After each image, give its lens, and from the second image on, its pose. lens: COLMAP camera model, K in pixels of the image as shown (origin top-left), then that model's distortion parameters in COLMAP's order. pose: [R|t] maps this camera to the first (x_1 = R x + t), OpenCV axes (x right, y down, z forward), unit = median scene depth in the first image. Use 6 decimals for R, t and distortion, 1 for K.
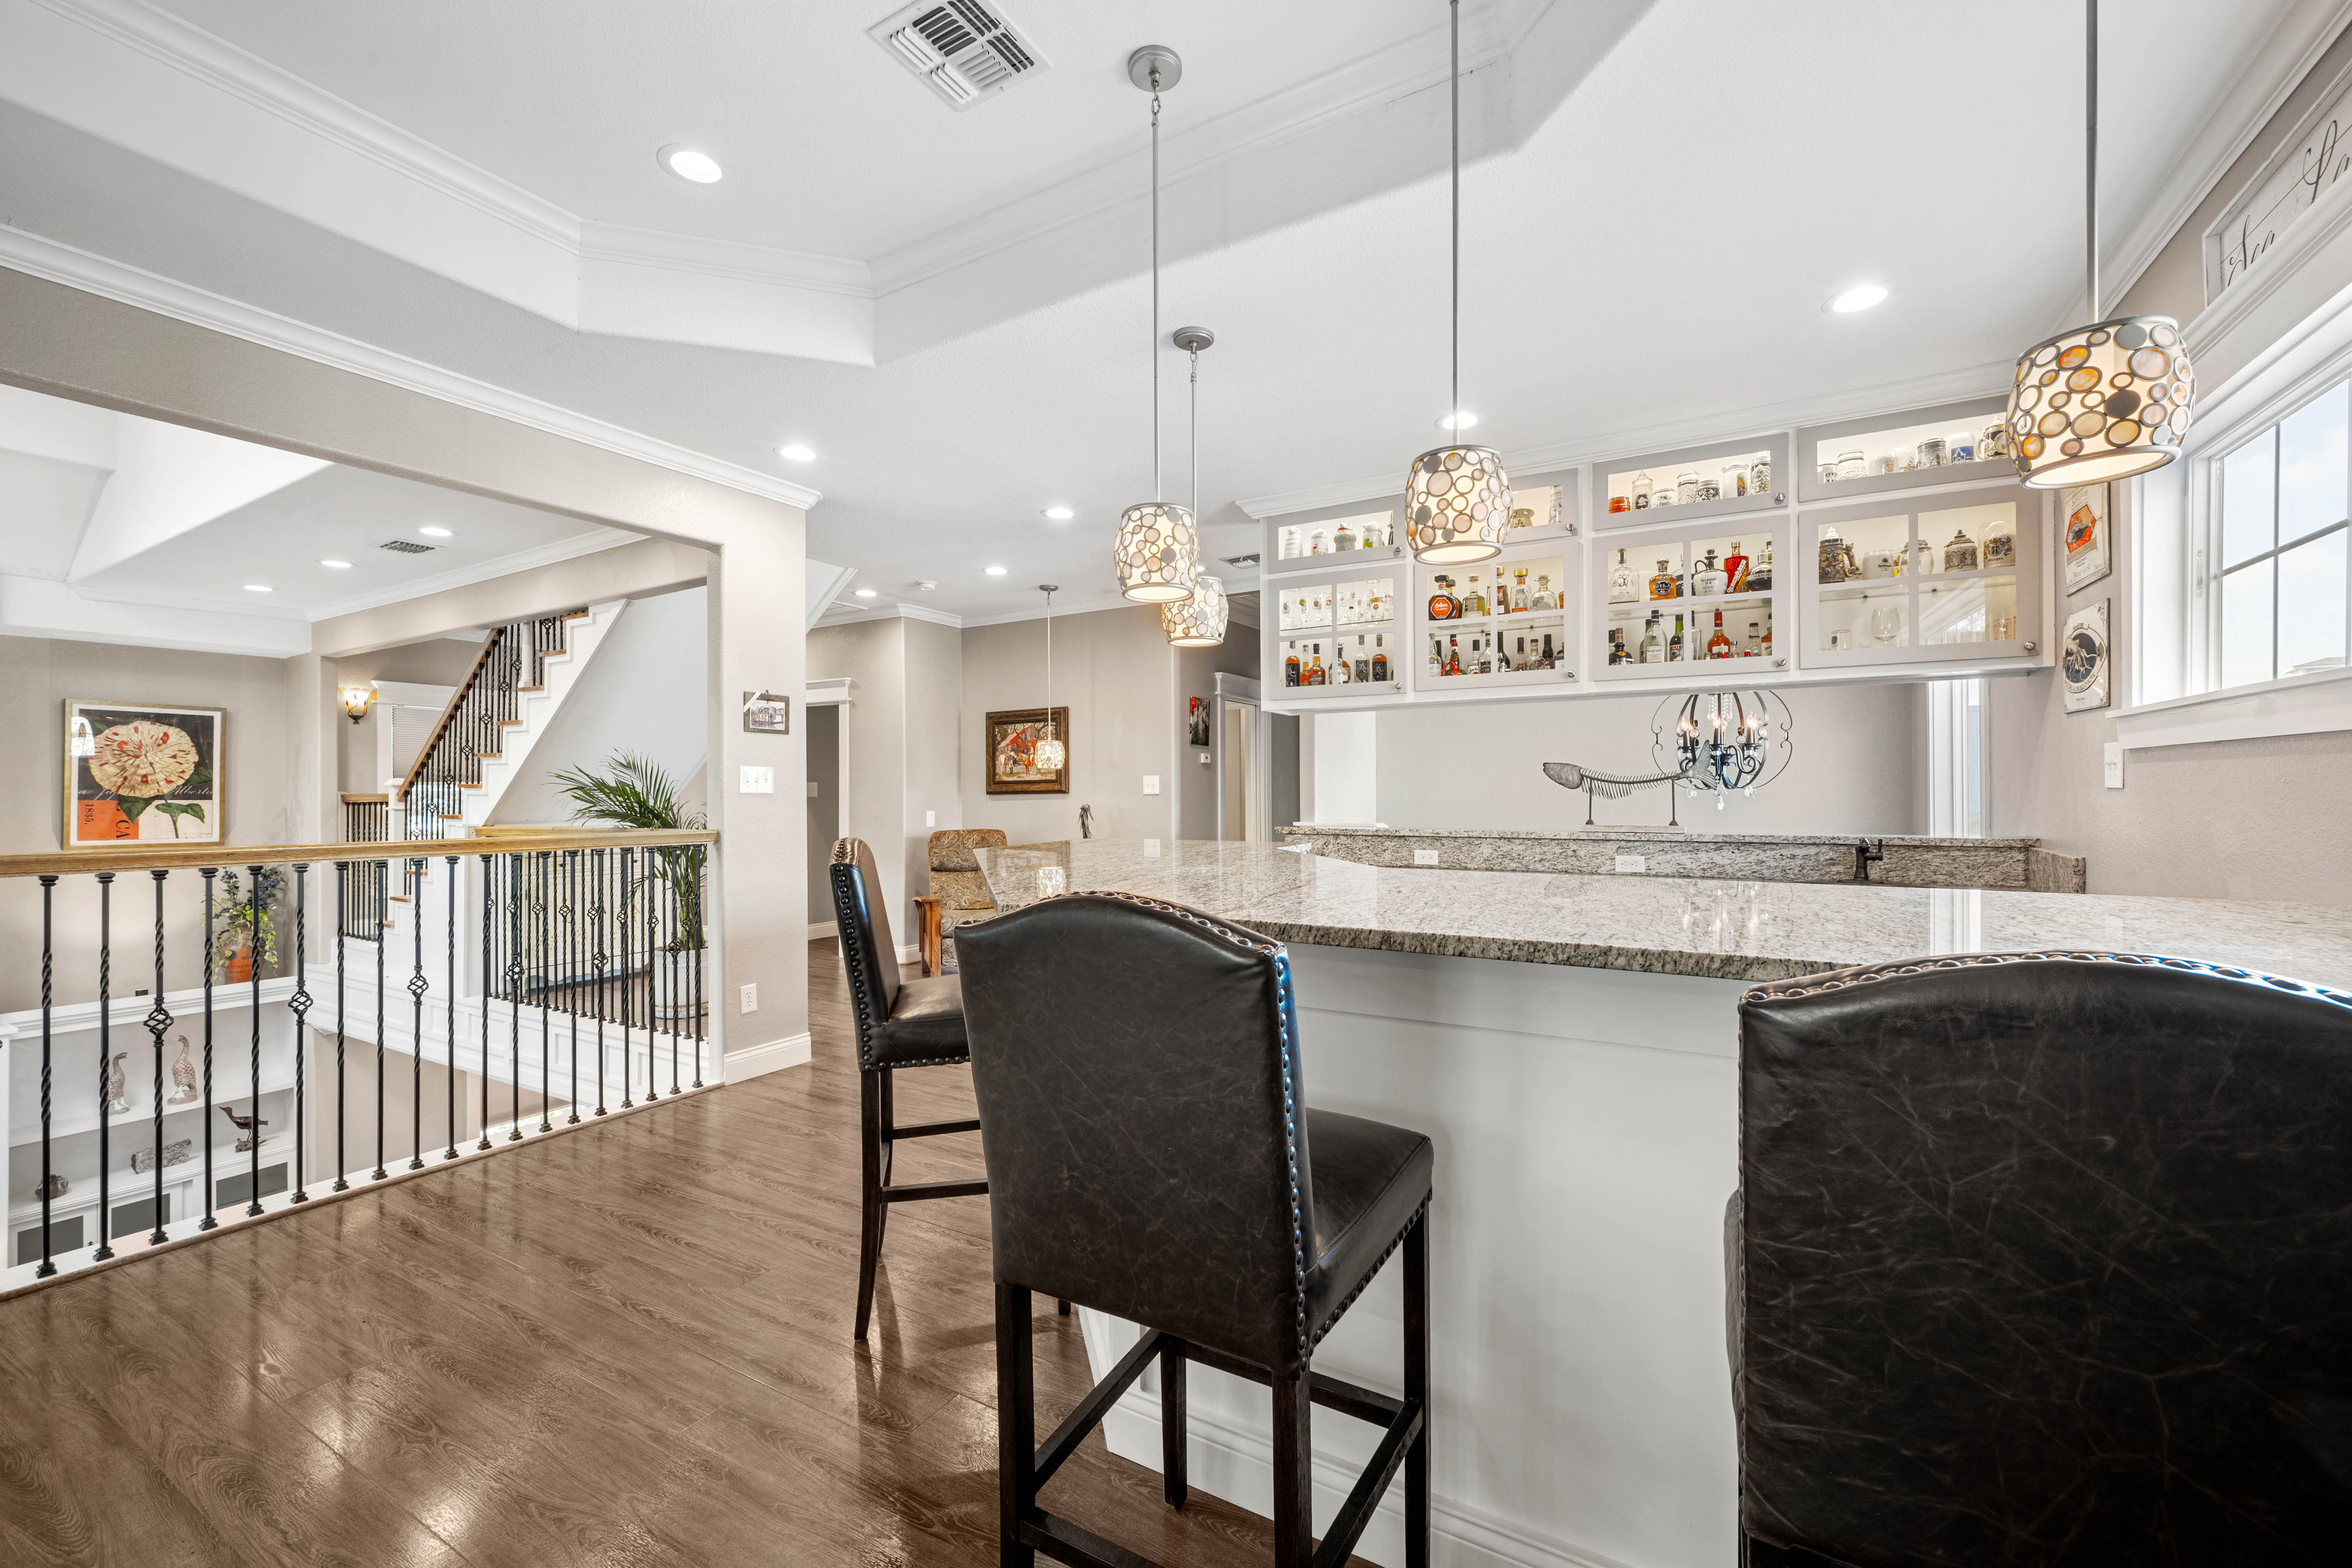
lens RADIAL K [[927.0, 0, 1189.0], [0, 927.0, 800.2], [0, 0, 1]] dist [-0.001718, -0.000042]
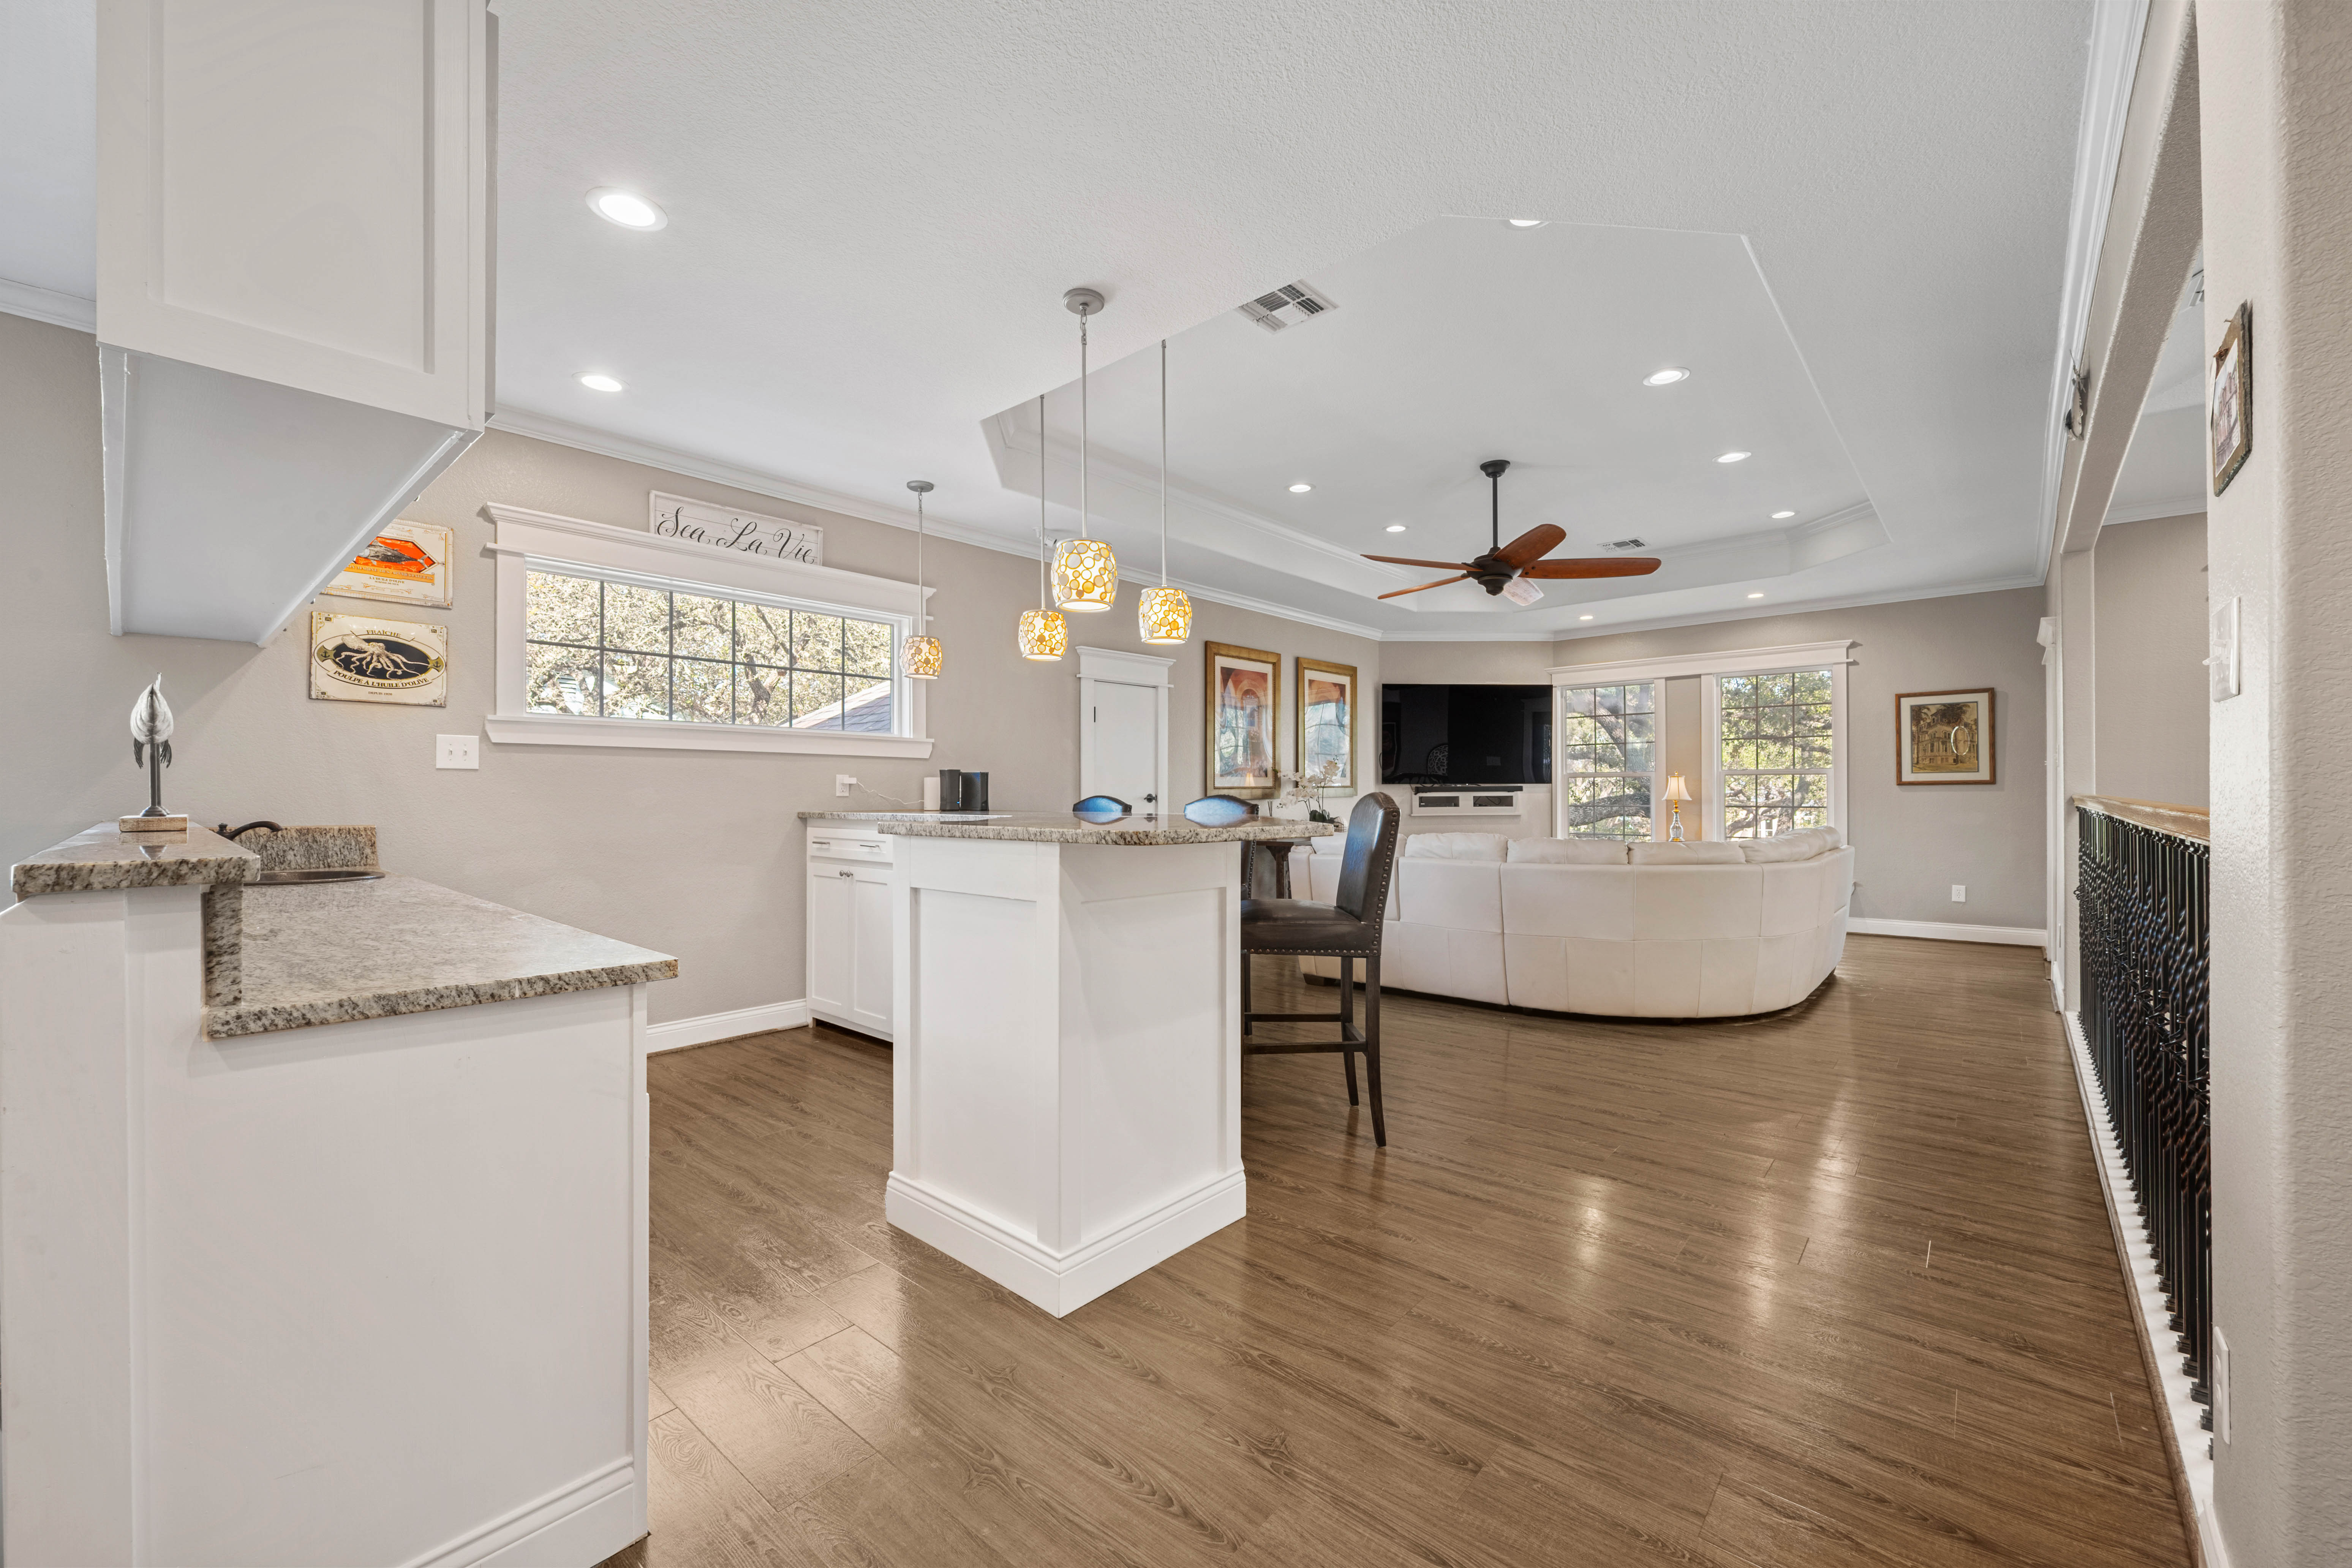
lens RADIAL K [[927.0, 0, 1184.0], [0, 927.0, 789.6], [0, 0, 1]] dist [-0.001718, -0.000042]
pose [[-0.979161, 0.009513, 0.202863, -0.206968], [0.010430, 0.999940, 0.003450, 0.015190], [-0.202817, 0.005494, -0.979201, 1.374253]]
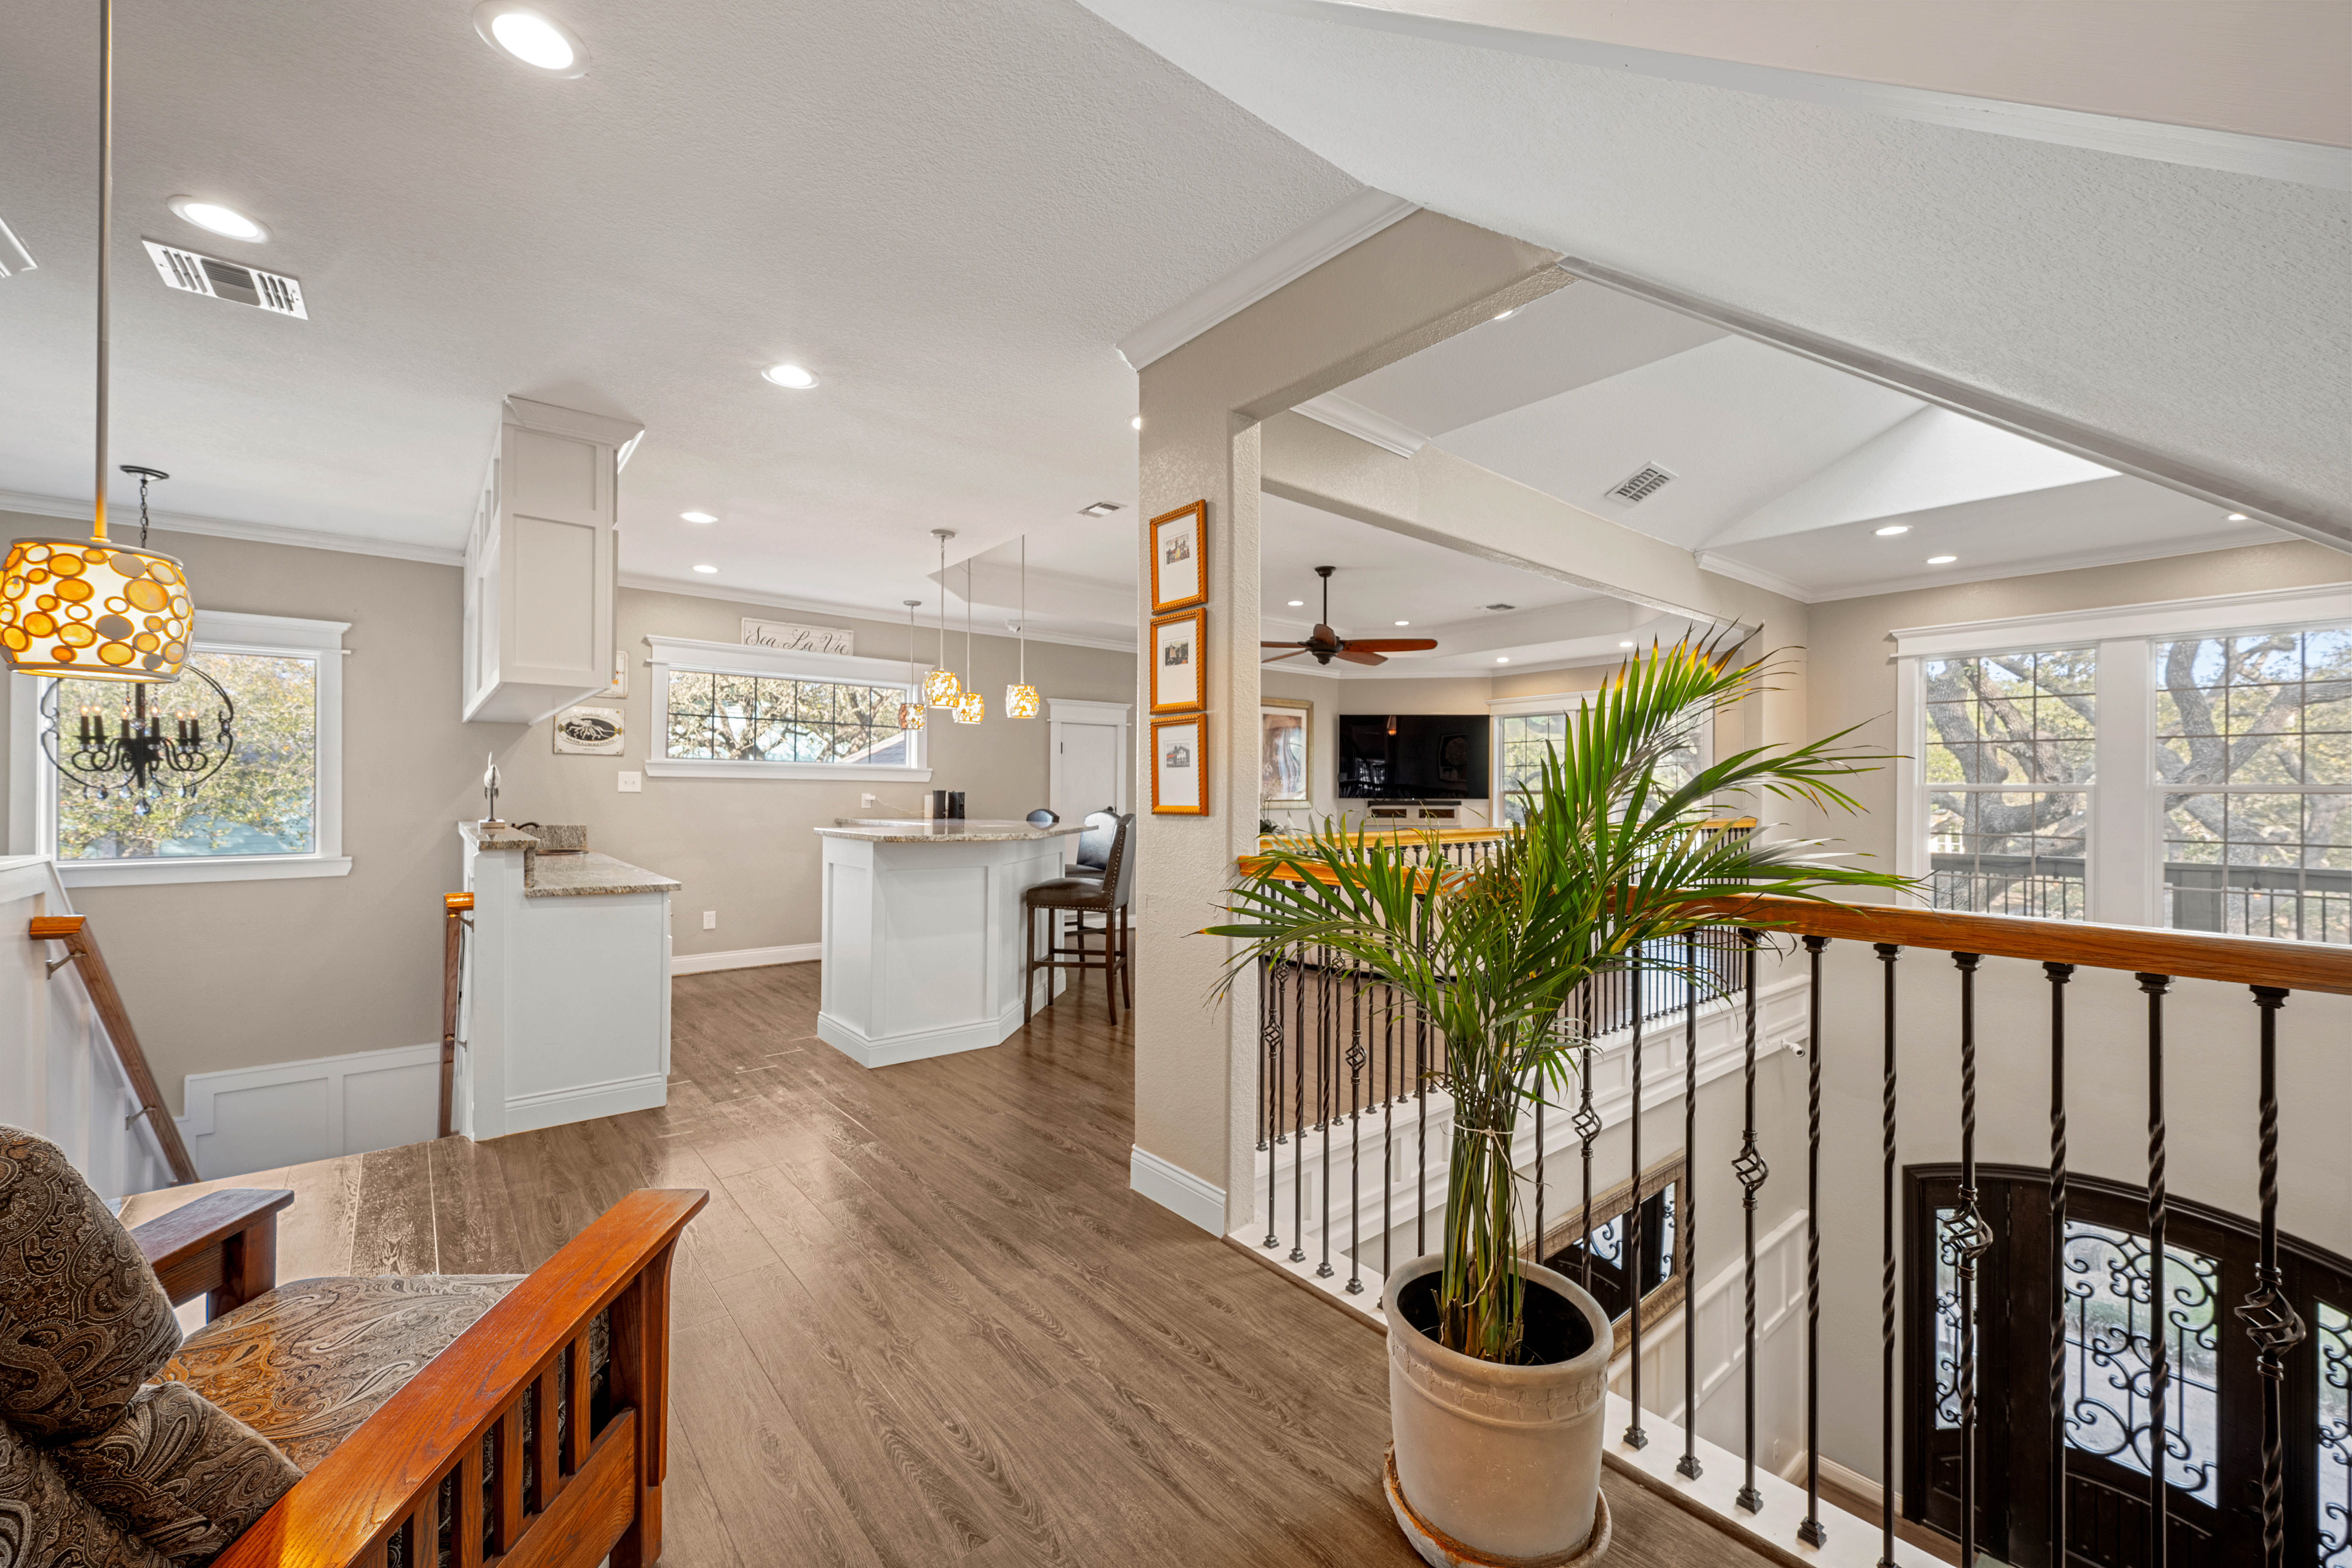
lens RADIAL K [[927.0, 0, 1182.8], [0, 927.0, 788.6], [0, 0, 1]] dist [-0.001718, -0.000042]
pose [[-0.934963, 0.000616, 0.354746, -0.732384], [0.000858, 0.999999, 0.000523, -0.013931], [-0.354745, 0.000793, -0.934963, 1.744833]]
